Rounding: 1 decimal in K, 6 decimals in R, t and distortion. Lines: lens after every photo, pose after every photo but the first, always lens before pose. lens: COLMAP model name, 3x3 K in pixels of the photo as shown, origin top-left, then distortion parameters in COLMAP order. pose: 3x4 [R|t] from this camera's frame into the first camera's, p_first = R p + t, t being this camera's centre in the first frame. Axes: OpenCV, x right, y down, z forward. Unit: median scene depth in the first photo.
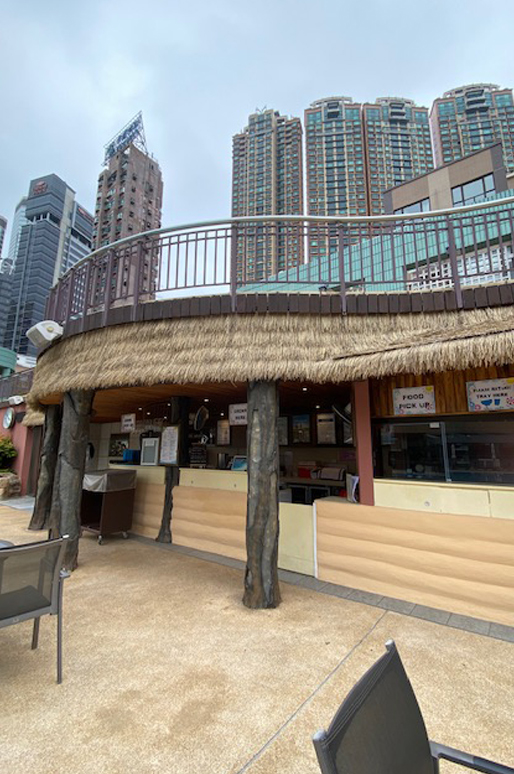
lens RADIAL K [[340.9, 0, 257.0], [0, 340.9, 387.0], [0, 0, 1]] dist [0.000270, 0.000010]
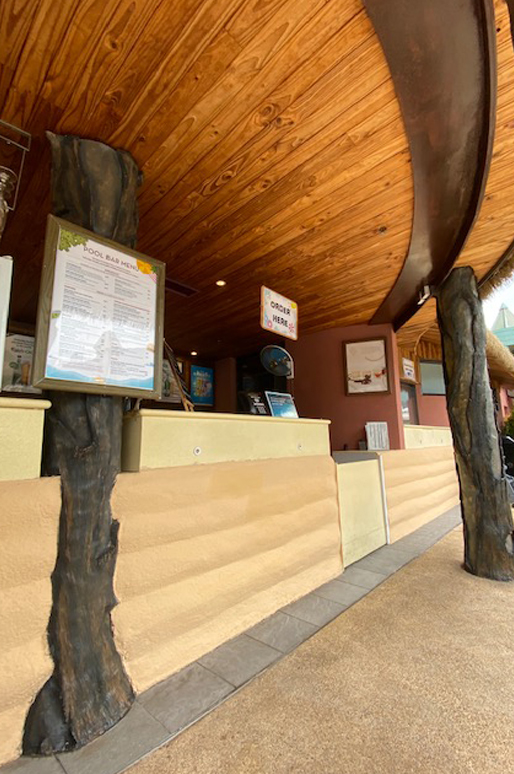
lens RADIAL K [[333.8, 0, 257.0], [0, 333.8, 387.0], [0, 0, 1]] dist [0.018698, -0.020359]
pose [[0.105369, 0.162792, 0.981018, -0.498880], [-0.163302, 0.975950, -0.144411, 0.249391], [-0.980933, -0.144986, 0.129419, 0.884762]]
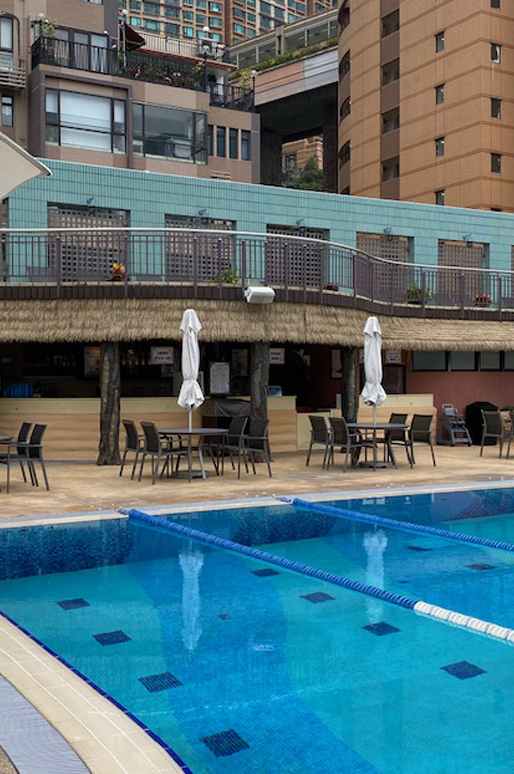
lens RADIAL K [[915.2, 0, 257.0], [0, 915.2, 387.0], [0, 0, 1]] dist [0.000548, -0.000042]
pose [[0.382349, -0.002277, 0.924015, -3.147541], [-0.162069, 0.984330, 0.069488, -0.032234], [-0.909694, -0.176323, 0.375989, -0.279688]]
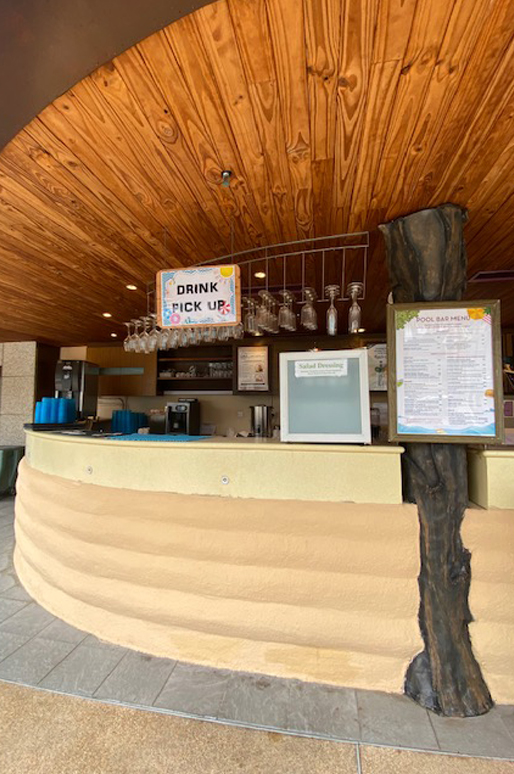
lens RADIAL K [[333.8, 0, 257.0], [0, 333.8, 387.0], [0, 0, 1]] dist [0.018698, -0.020359]
pose [[0.888068, 0.029719, 0.458750, -0.546198], [-0.085218, 0.991255, 0.100751, 0.174444], [-0.451744, -0.128568, 0.882835, 0.850957]]
